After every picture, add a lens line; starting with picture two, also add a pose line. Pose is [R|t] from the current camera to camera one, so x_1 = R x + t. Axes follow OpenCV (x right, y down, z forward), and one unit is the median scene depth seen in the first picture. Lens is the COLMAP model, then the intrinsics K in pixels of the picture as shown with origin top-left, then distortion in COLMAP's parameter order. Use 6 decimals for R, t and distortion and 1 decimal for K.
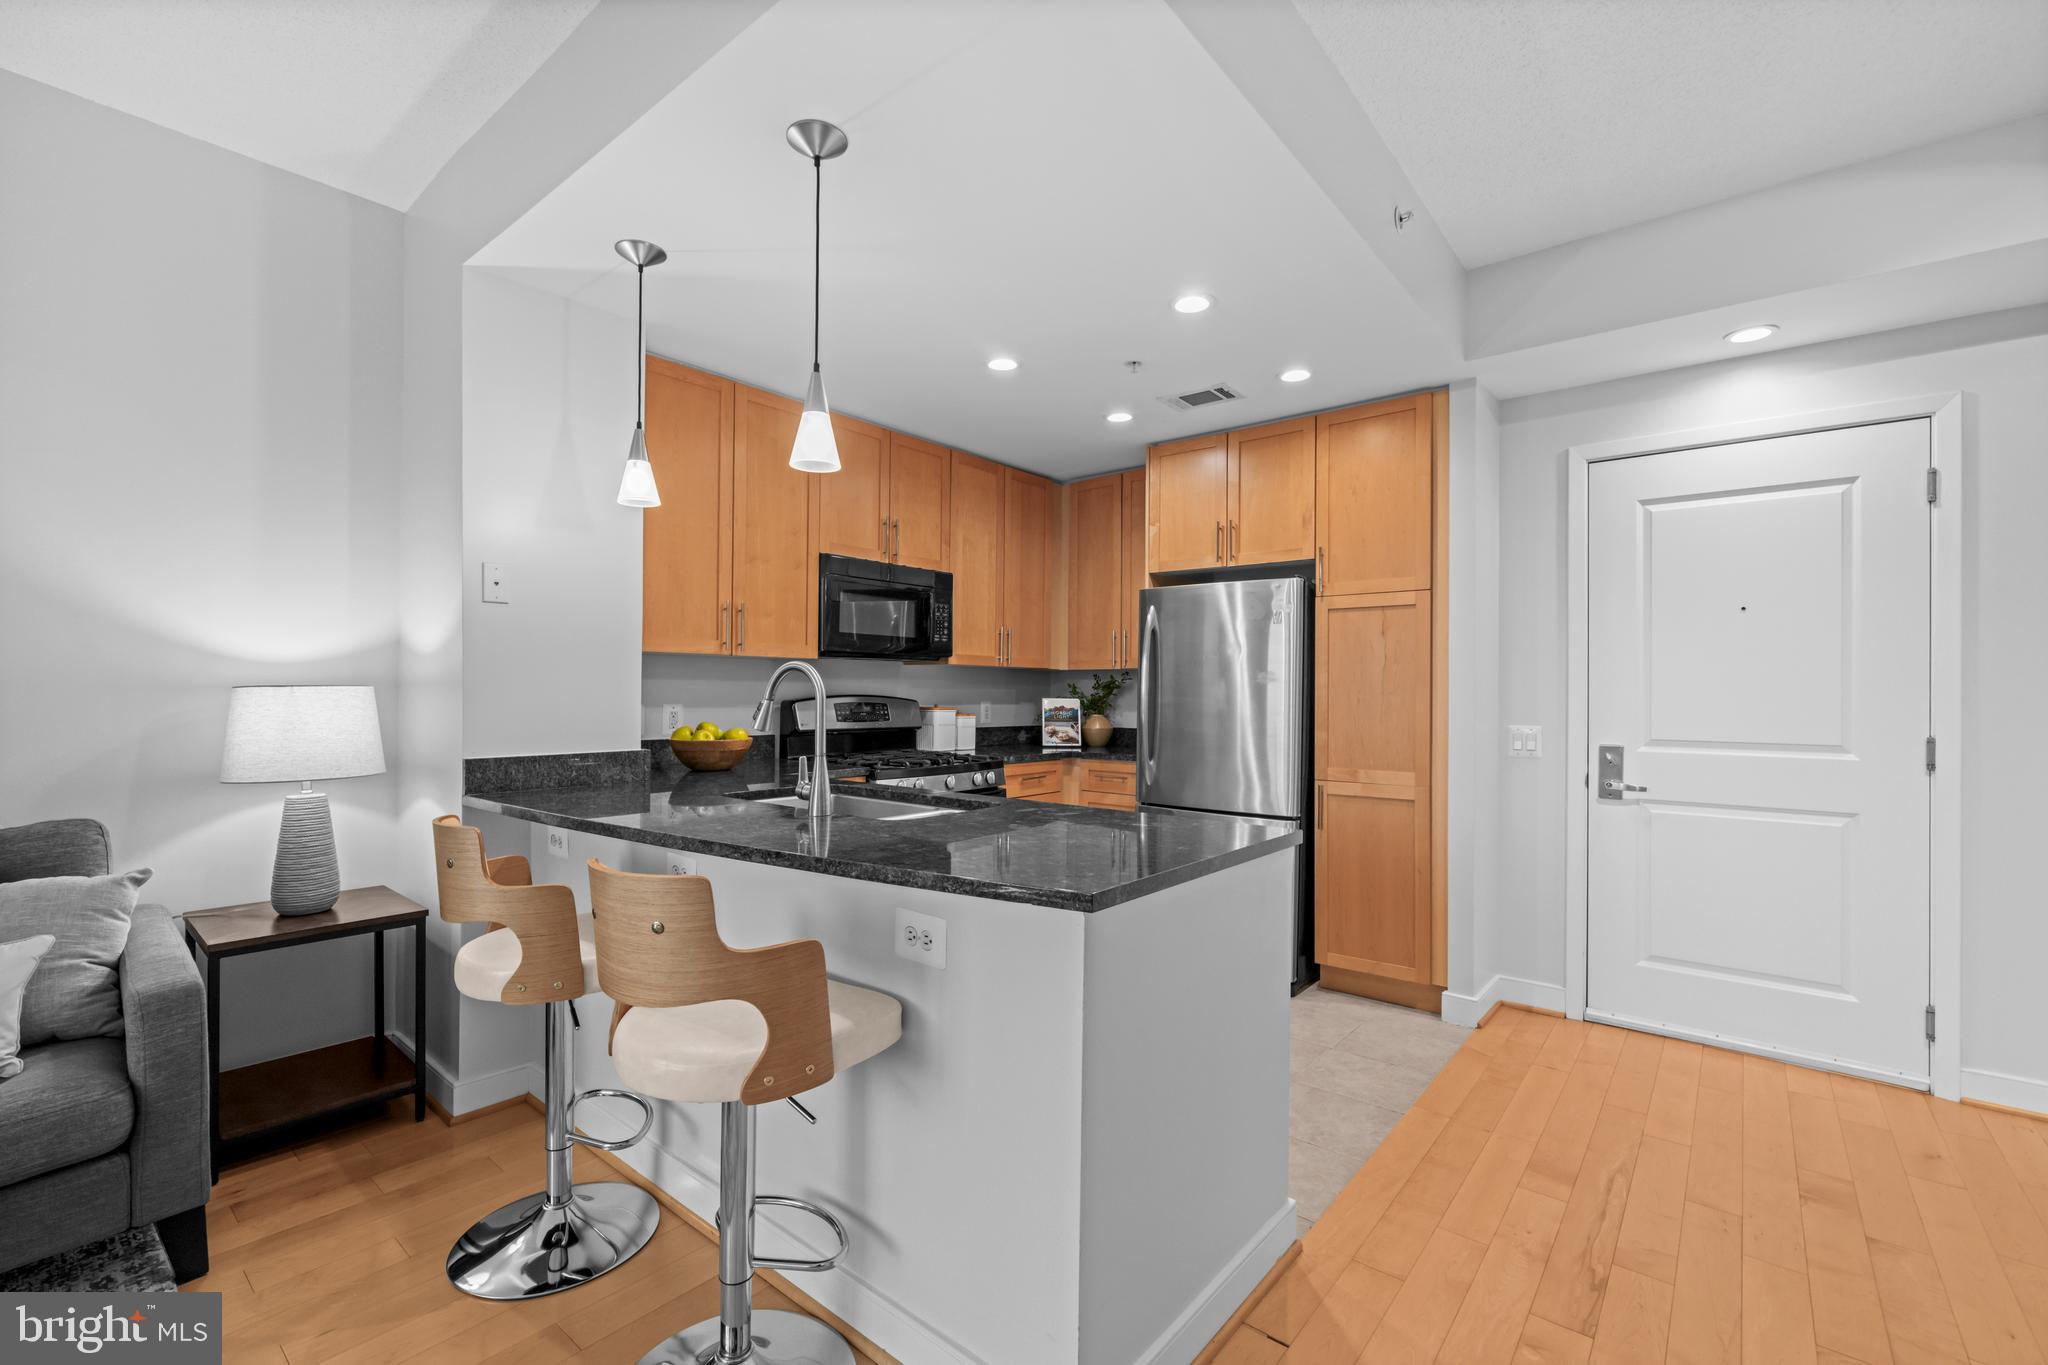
lens RADIAL K [[876.7, 0, 1022.0], [0, 876.7, 691.6], [0, 0, 1]] dist [0.001079, -0.000154]
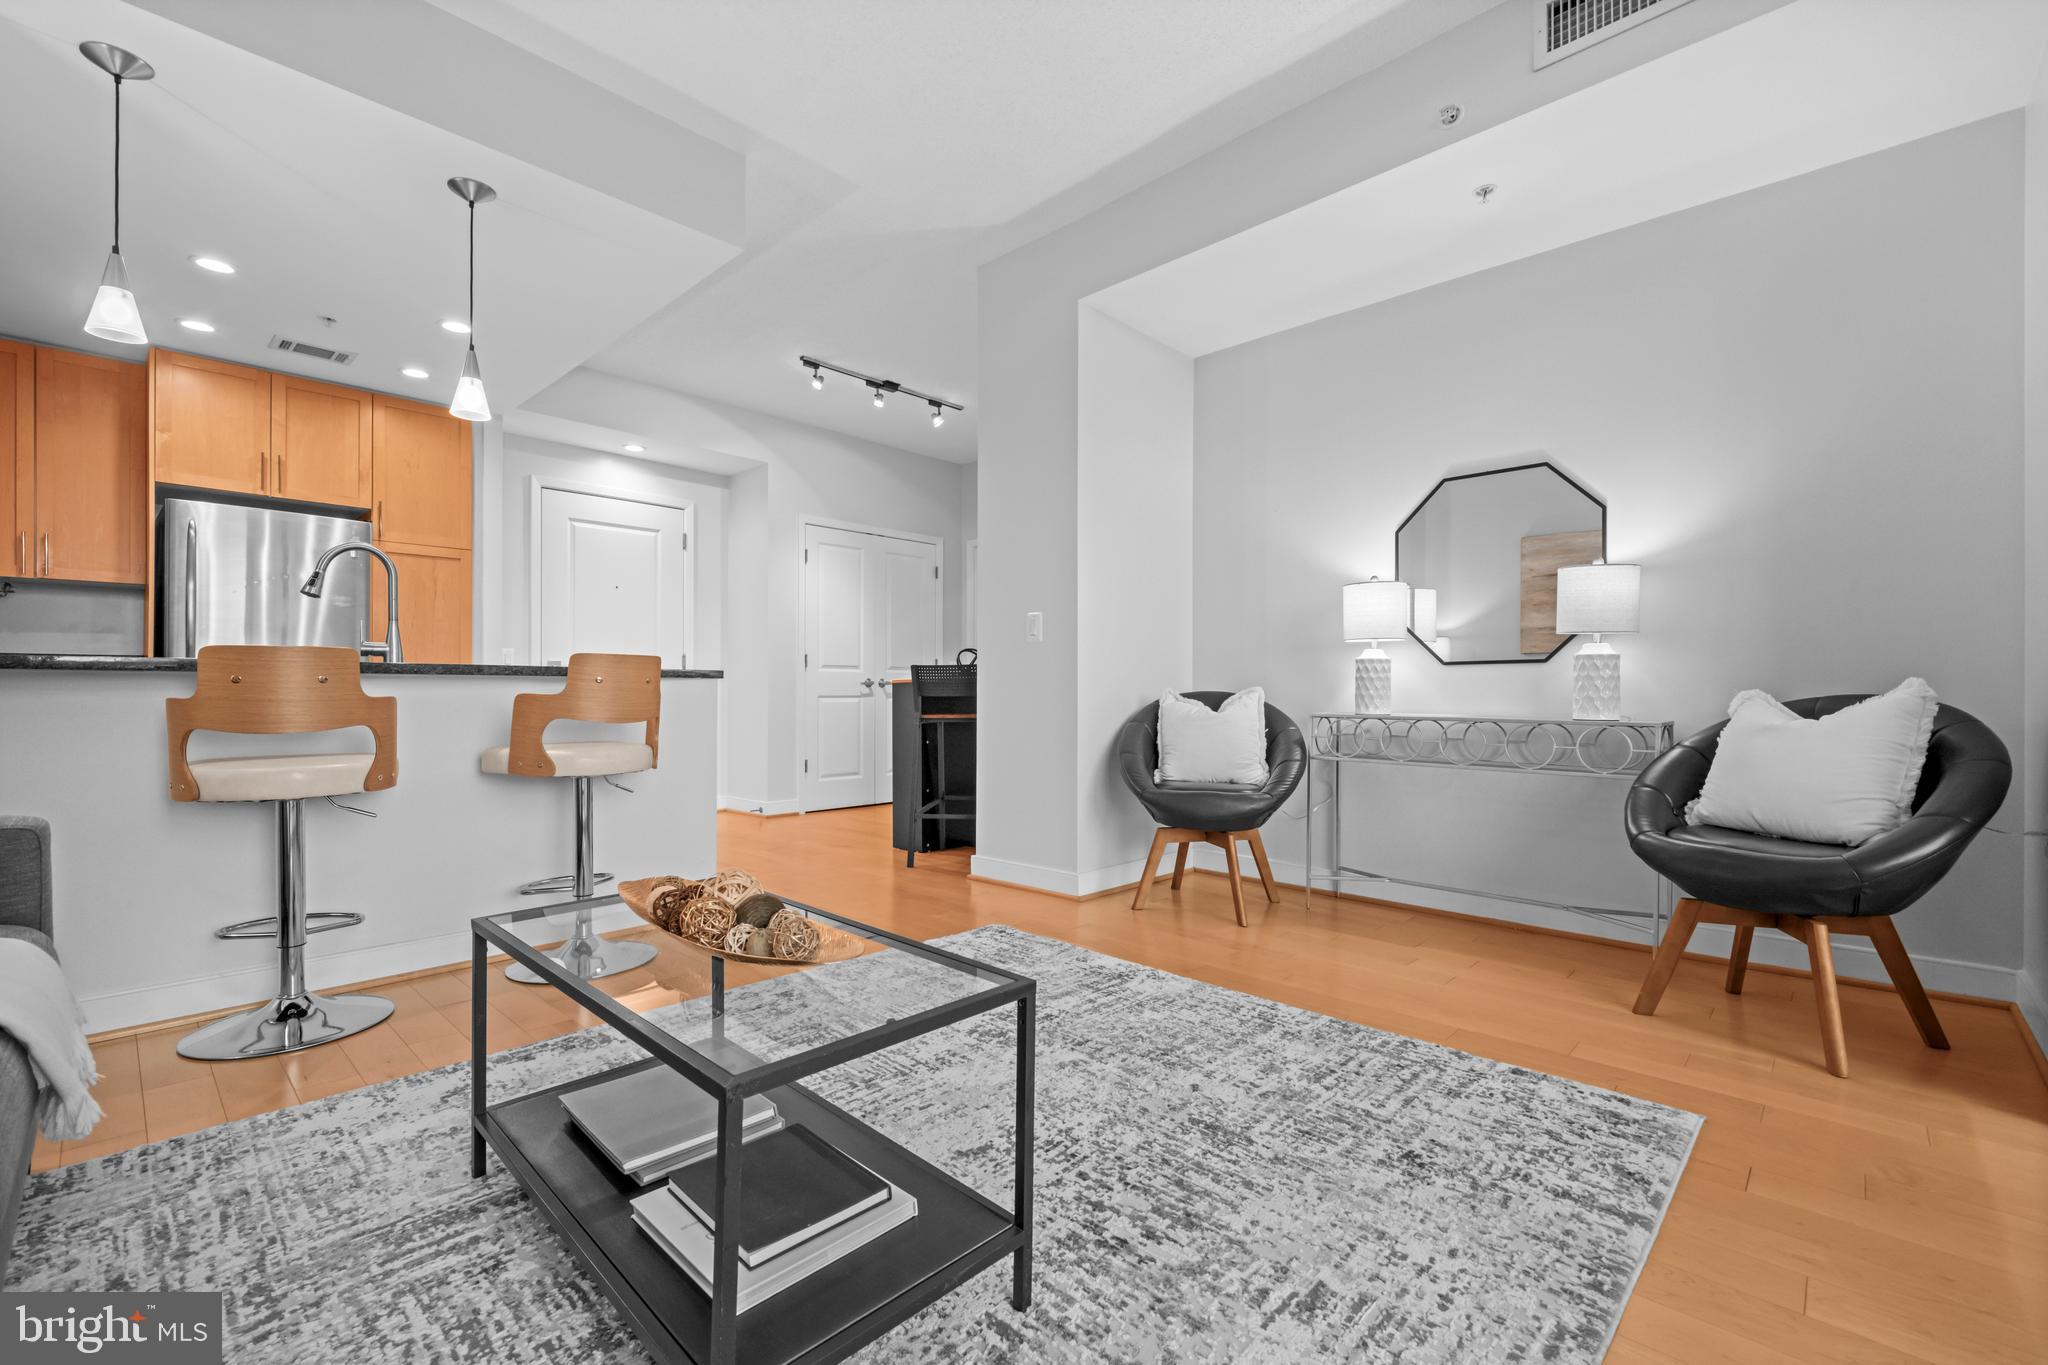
lens RADIAL K [[876.7, 0, 1023.6], [0, 876.7, 697.5], [0, 0, 1]] dist [0.001079, -0.000154]
pose [[0.064802, -0.014521, 0.997793, -0.926877], [-0.000999, 0.999893, 0.014616, 0.105920], [-0.997898, -0.001944, 0.064780, -0.004638]]
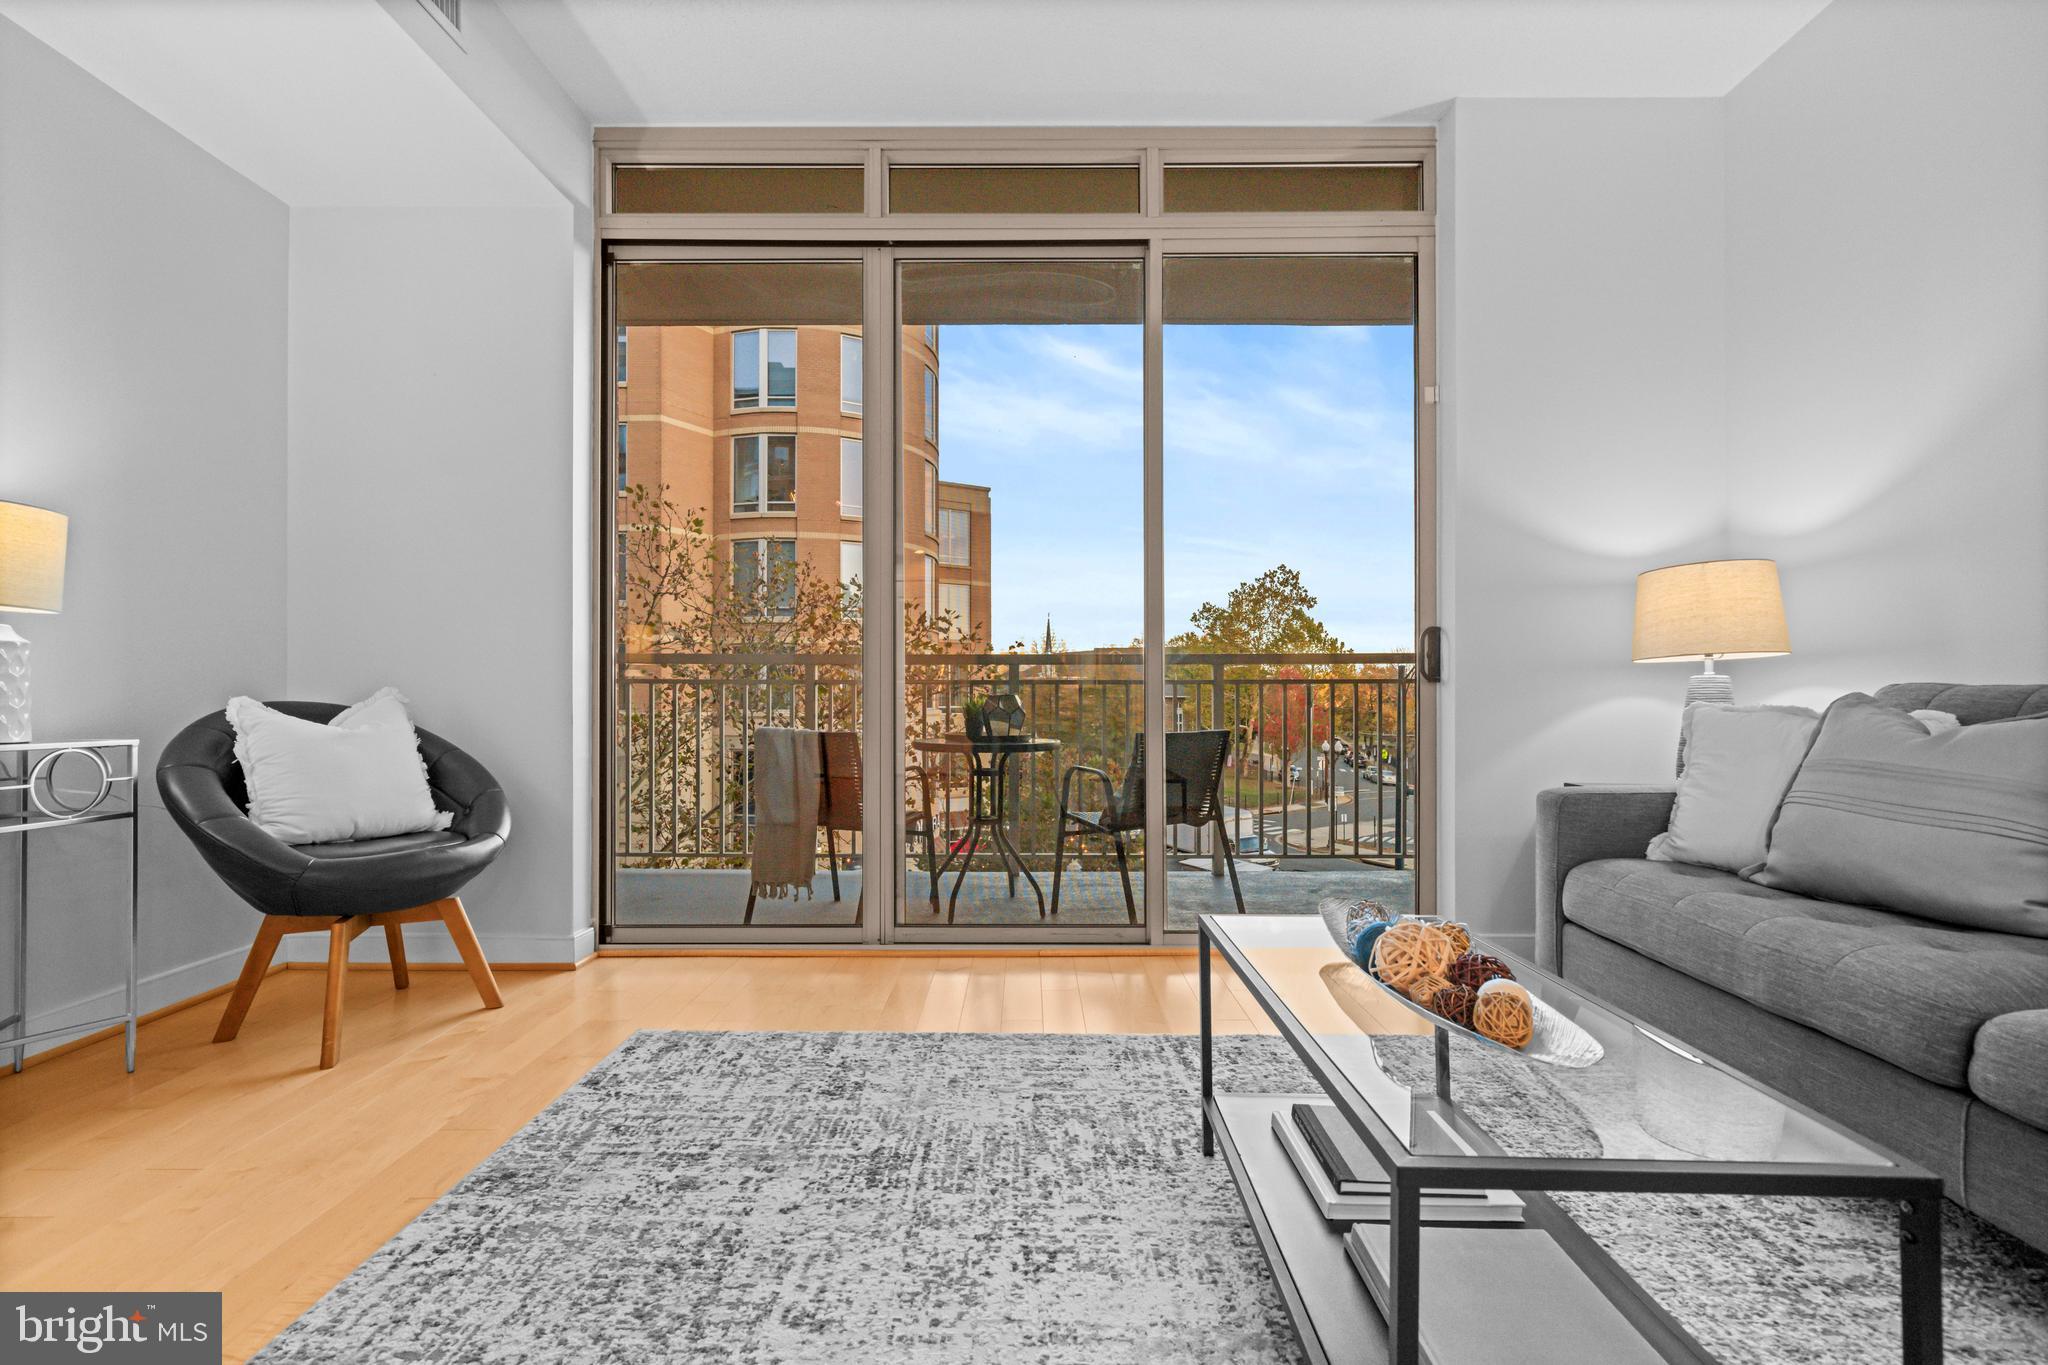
lens RADIAL K [[876.7, 0, 1021.5], [0, 876.7, 698.0], [0, 0, 1]] dist [0.001079, -0.000154]
pose [[-0.774081, -0.008789, -0.633025, -0.178959], [-0.007358, 0.999961, -0.004886, 0.109828], [0.633043, 0.000876, -0.774116, 0.331671]]
